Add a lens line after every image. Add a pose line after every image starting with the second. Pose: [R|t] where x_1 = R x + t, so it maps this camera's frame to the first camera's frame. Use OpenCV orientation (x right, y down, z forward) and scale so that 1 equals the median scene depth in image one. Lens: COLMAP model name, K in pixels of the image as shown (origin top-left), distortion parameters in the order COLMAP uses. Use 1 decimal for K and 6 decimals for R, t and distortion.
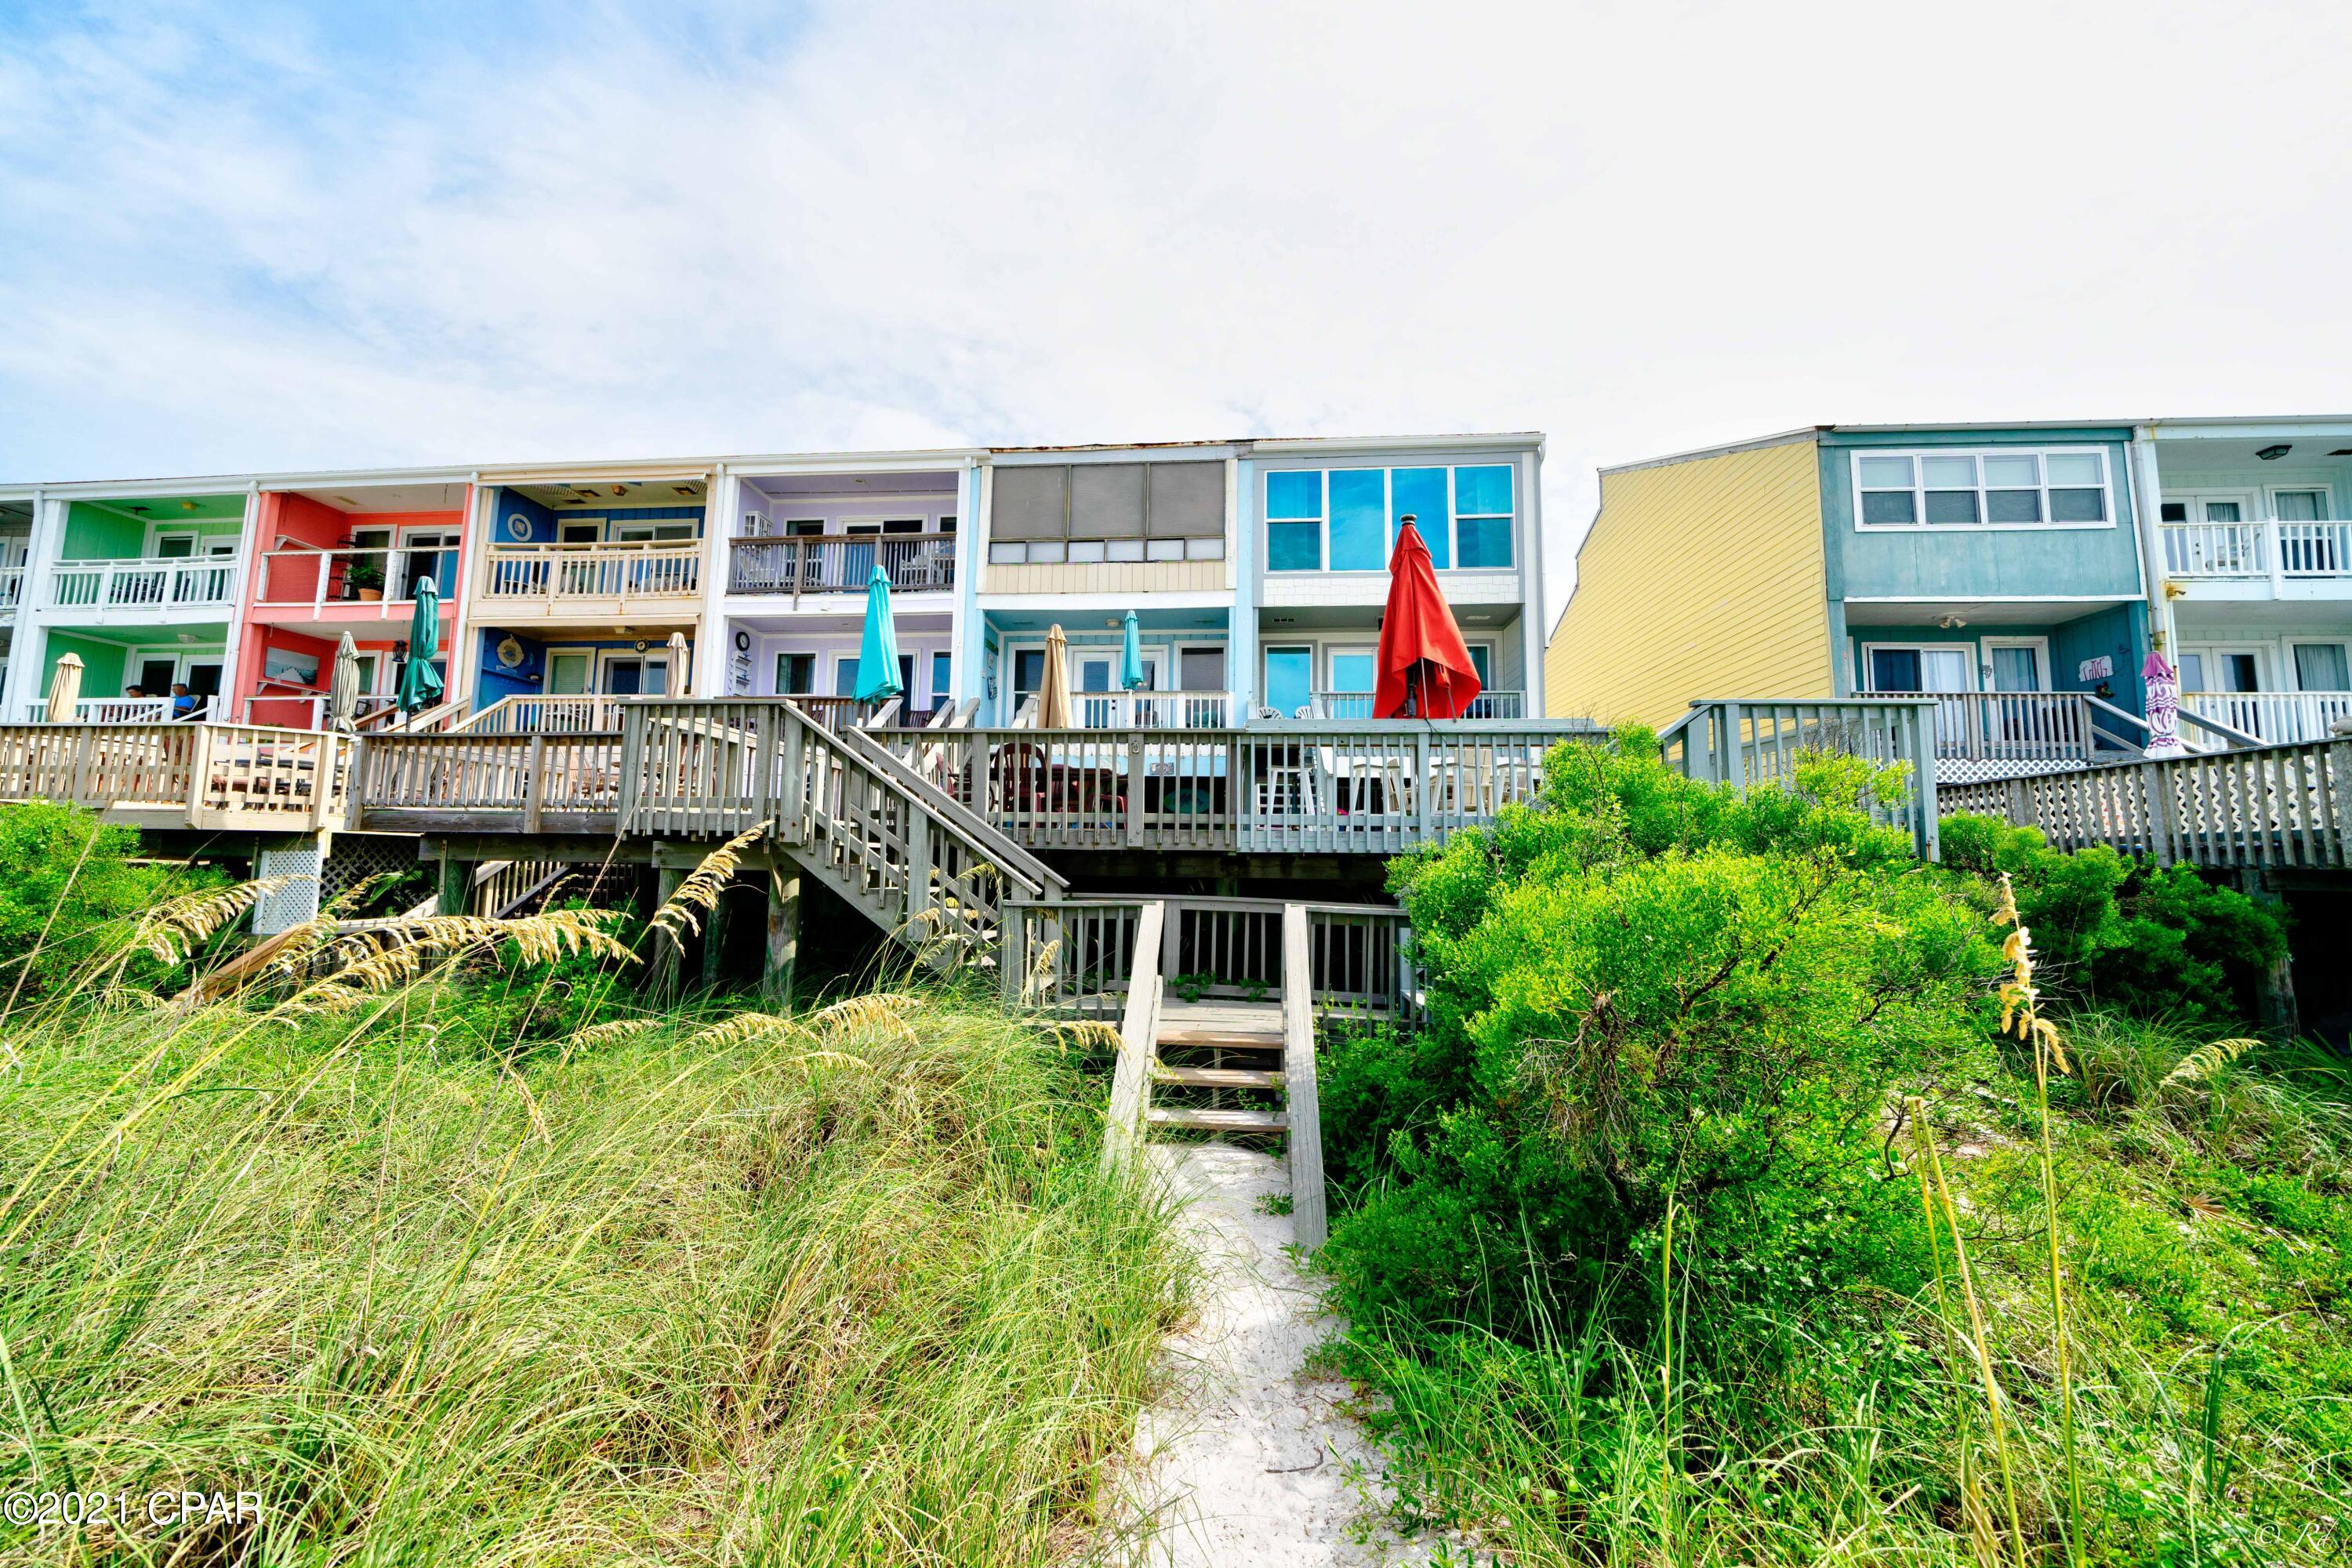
lens RADIAL K [[800.8, 0, 1174.5], [0, 800.8, 783.5], [0, 0, 1]] dist [-0.006072, -0.000315]
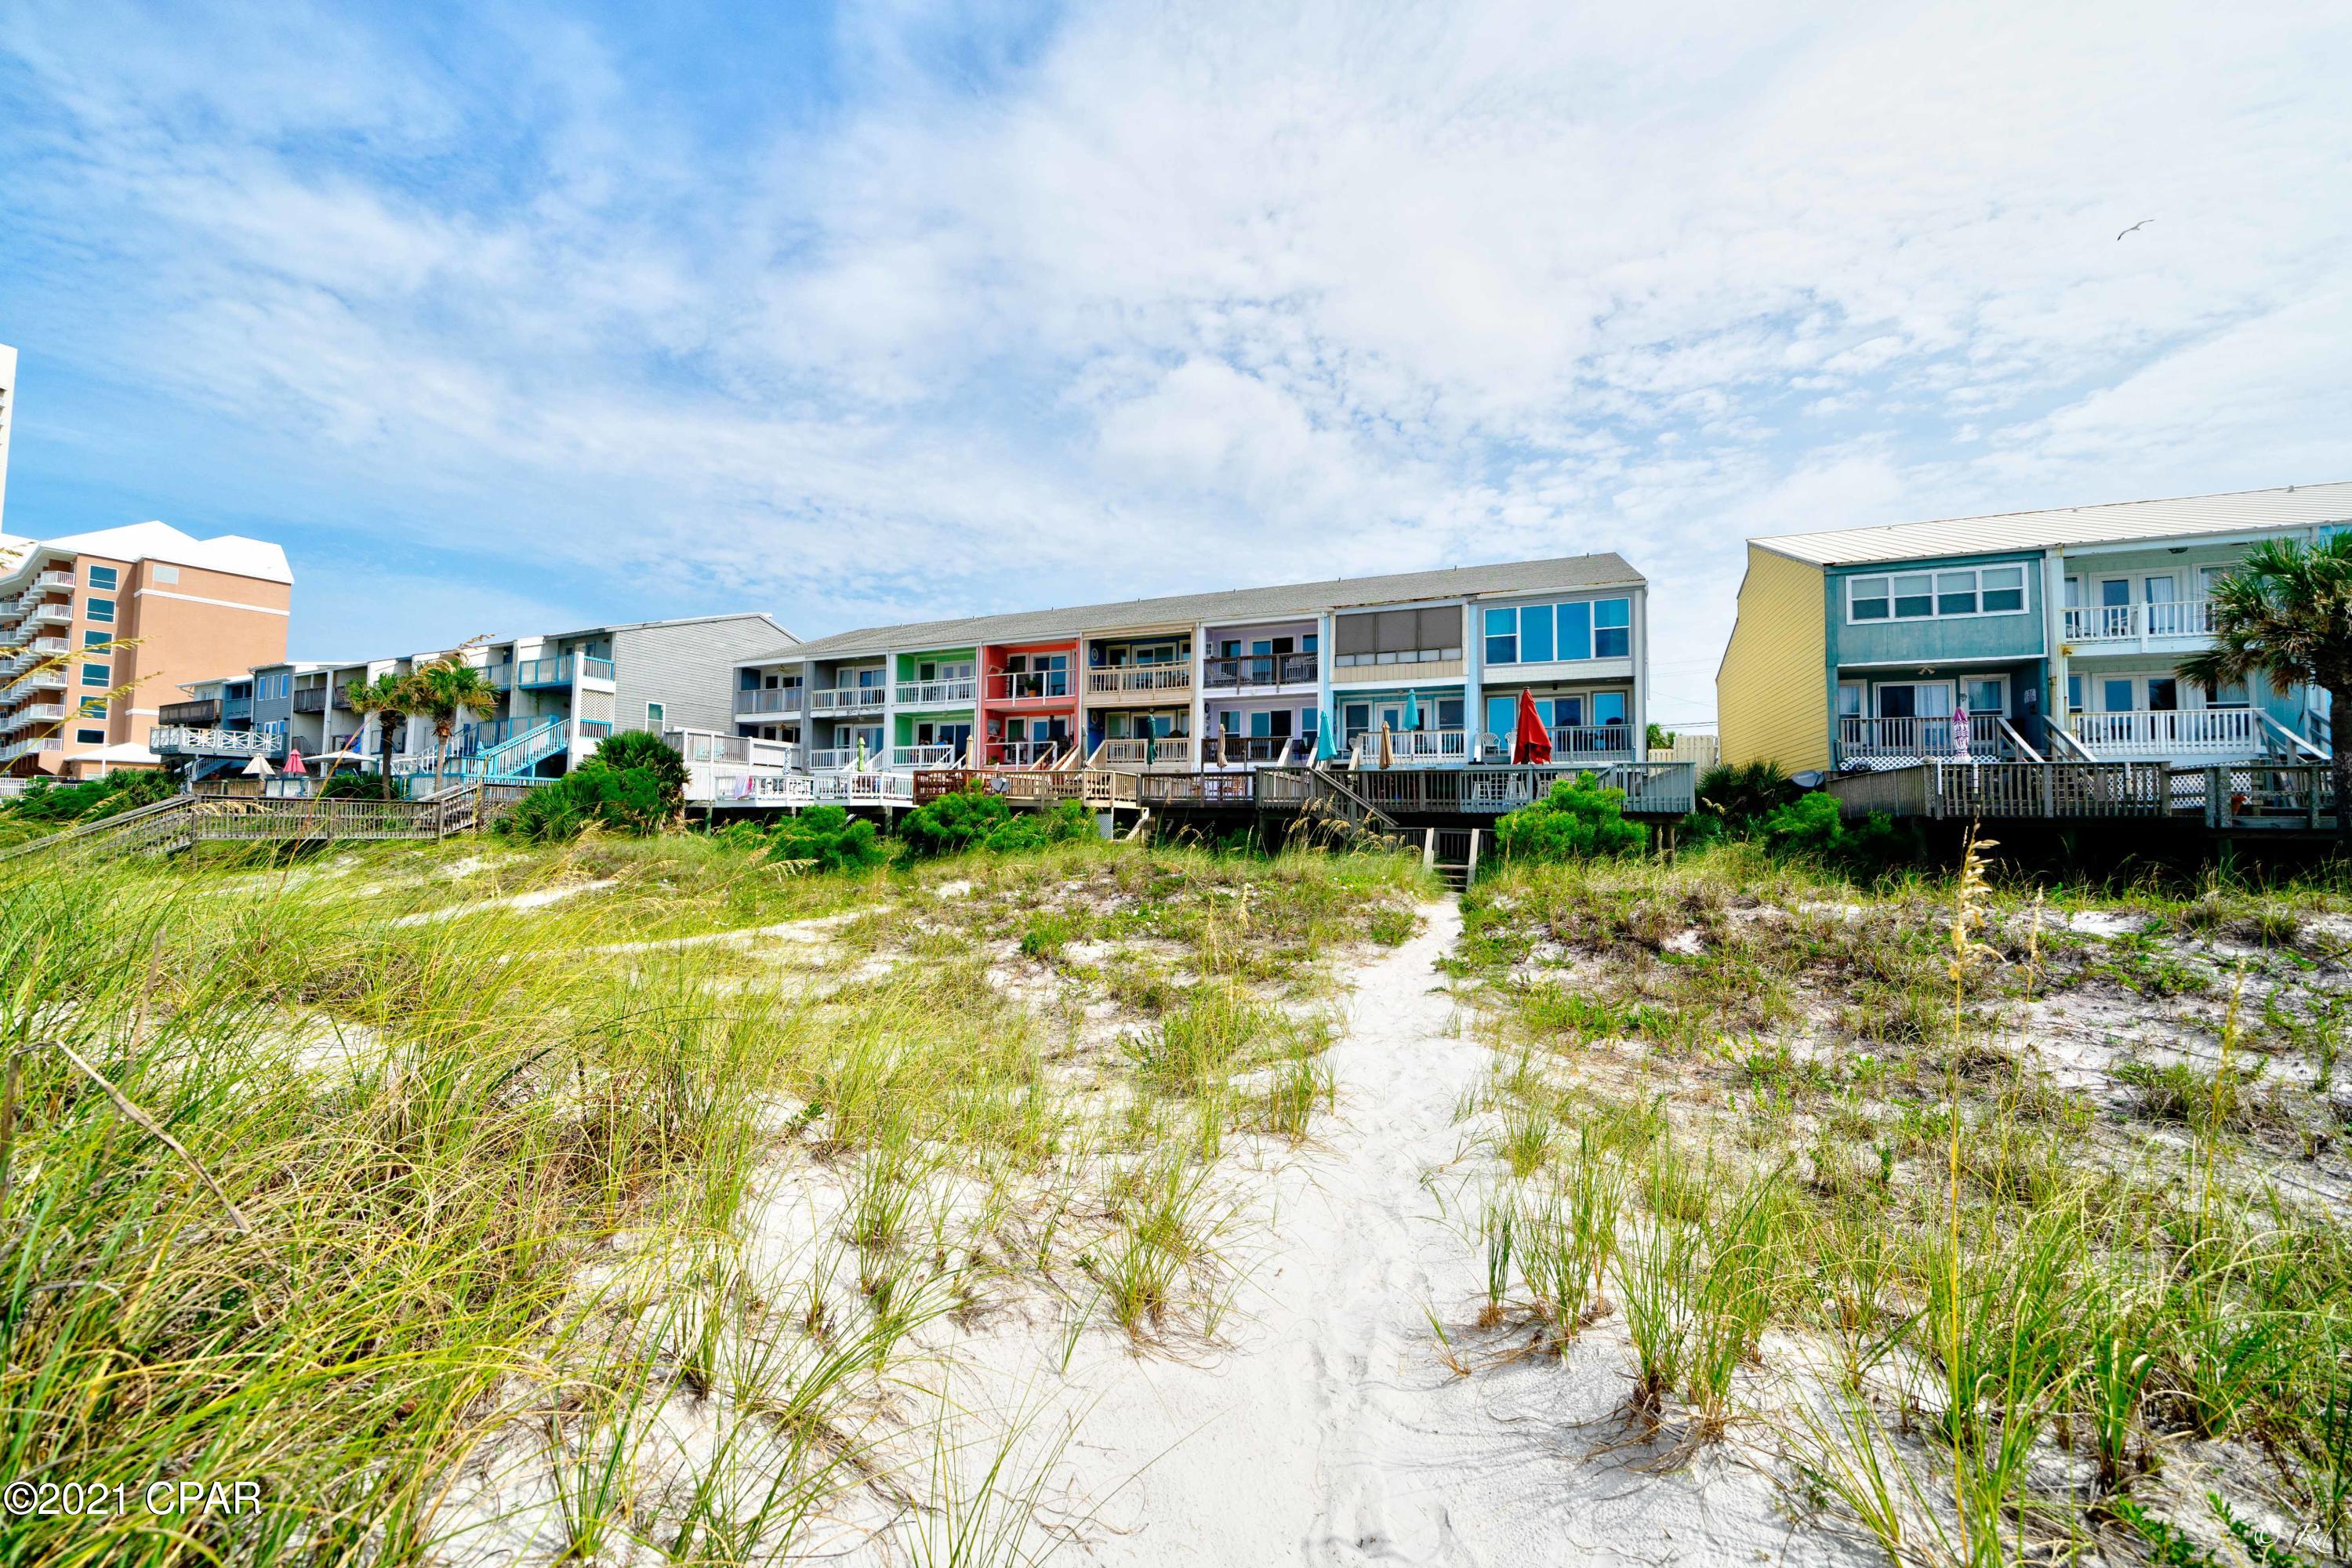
lens RADIAL K [[811.6, 0, 1203.5], [0, 811.6, 786.8], [0, 0, 1]] dist [0.000321, -0.000084]
pose [[0.957784, -0.016562, -0.287011, 0.022676], [0.029507, 0.998730, 0.040838, -0.074978], [0.285970, -0.047583, 0.957057, -1.013621]]
